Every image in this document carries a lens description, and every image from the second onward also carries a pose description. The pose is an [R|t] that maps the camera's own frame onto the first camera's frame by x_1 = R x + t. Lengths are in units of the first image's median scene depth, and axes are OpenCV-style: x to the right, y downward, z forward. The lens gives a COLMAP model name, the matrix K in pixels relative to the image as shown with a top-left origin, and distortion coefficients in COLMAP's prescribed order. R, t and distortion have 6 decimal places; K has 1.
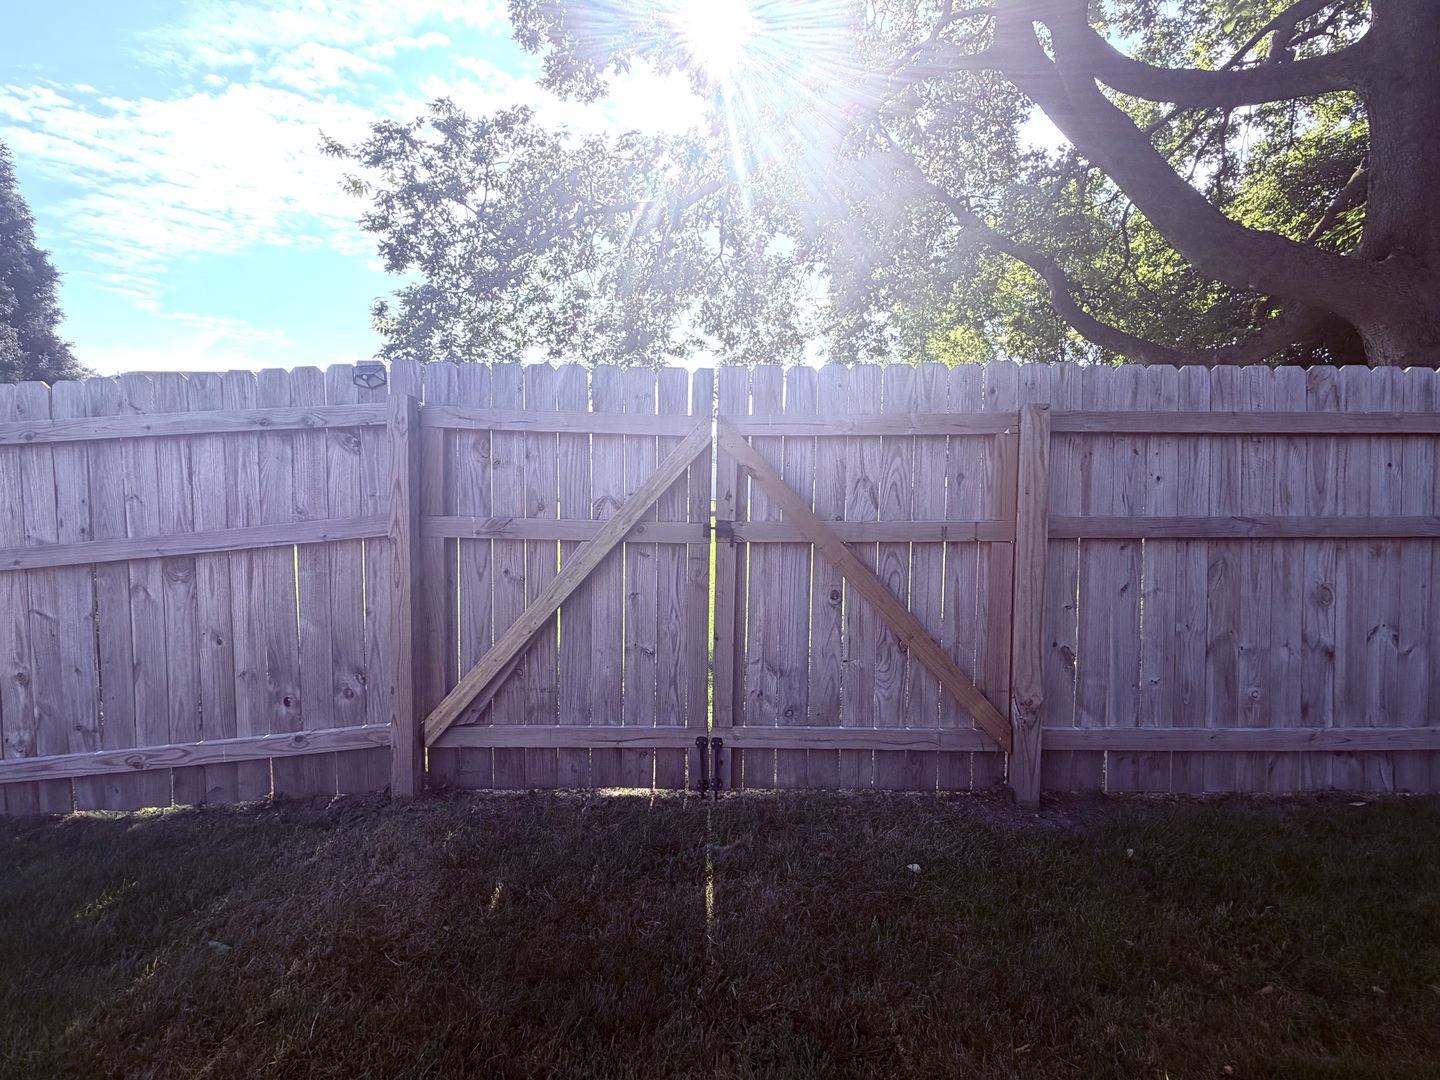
lens RADIAL K [[700.9, 0, 720.0], [0, 700.9, 540.0], [0, 0, 1]] dist [0.002699, -0.000508]
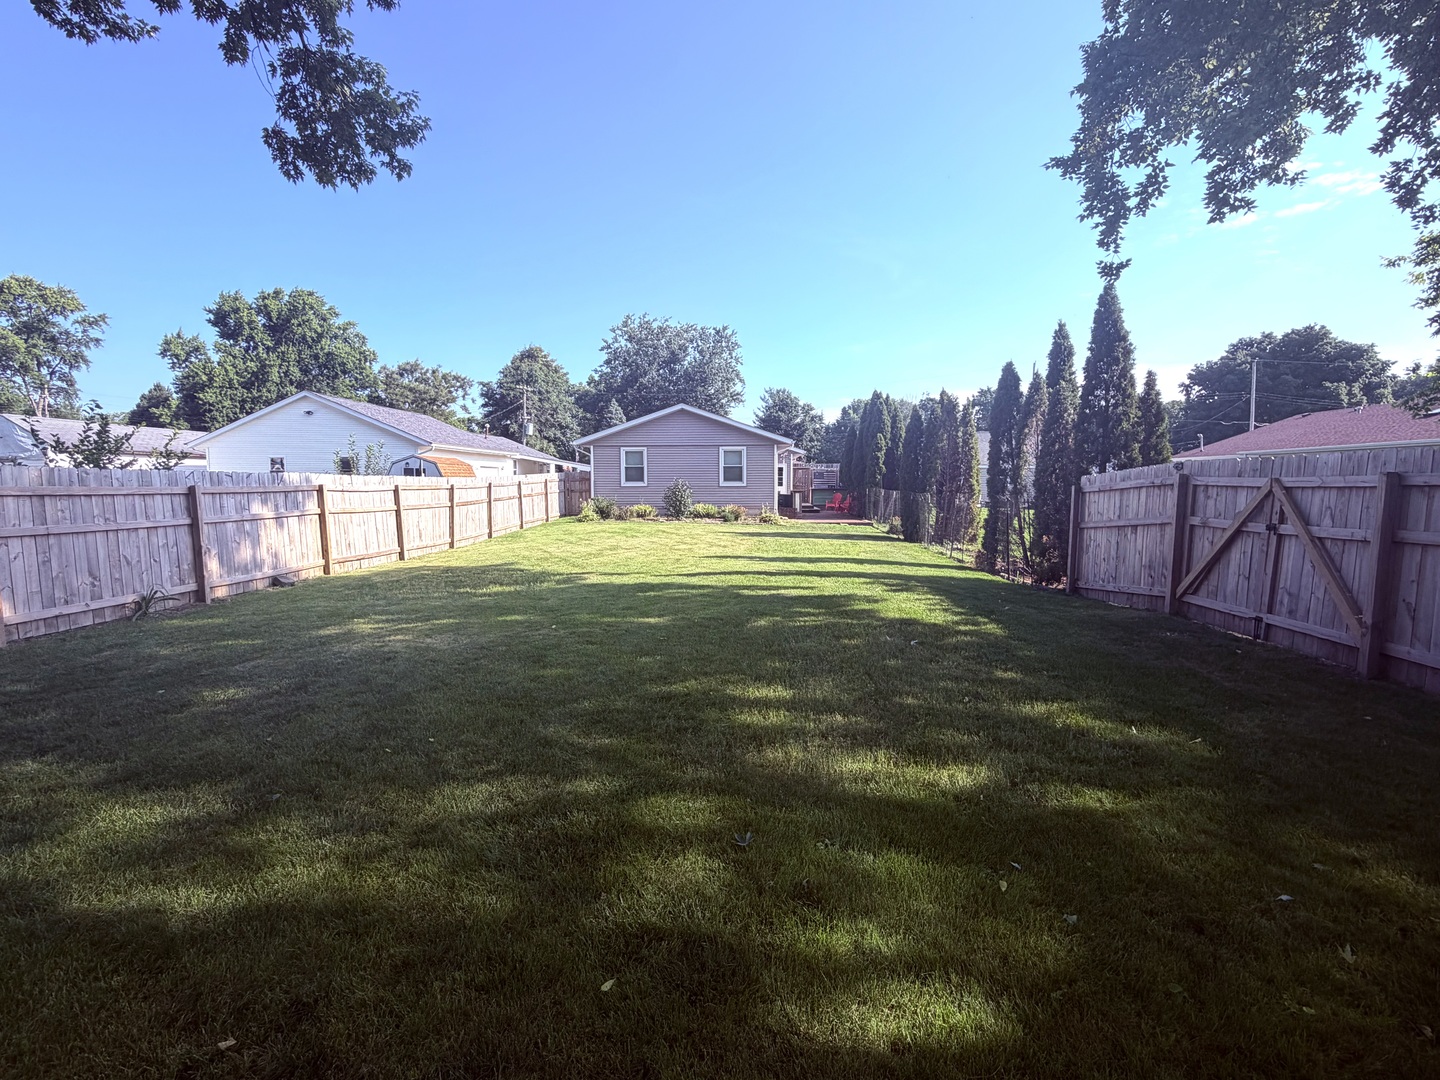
lens RADIAL K [[700.9, 0, 720.0], [0, 700.9, 540.0], [0, 0, 1]] dist [0.002699, -0.000508]
pose [[-0.030591, 0.075026, -0.996712, 2.367077], [-0.062172, 0.995105, 0.076813, -0.039044], [0.997597, 0.064317, -0.025776, -0.743769]]
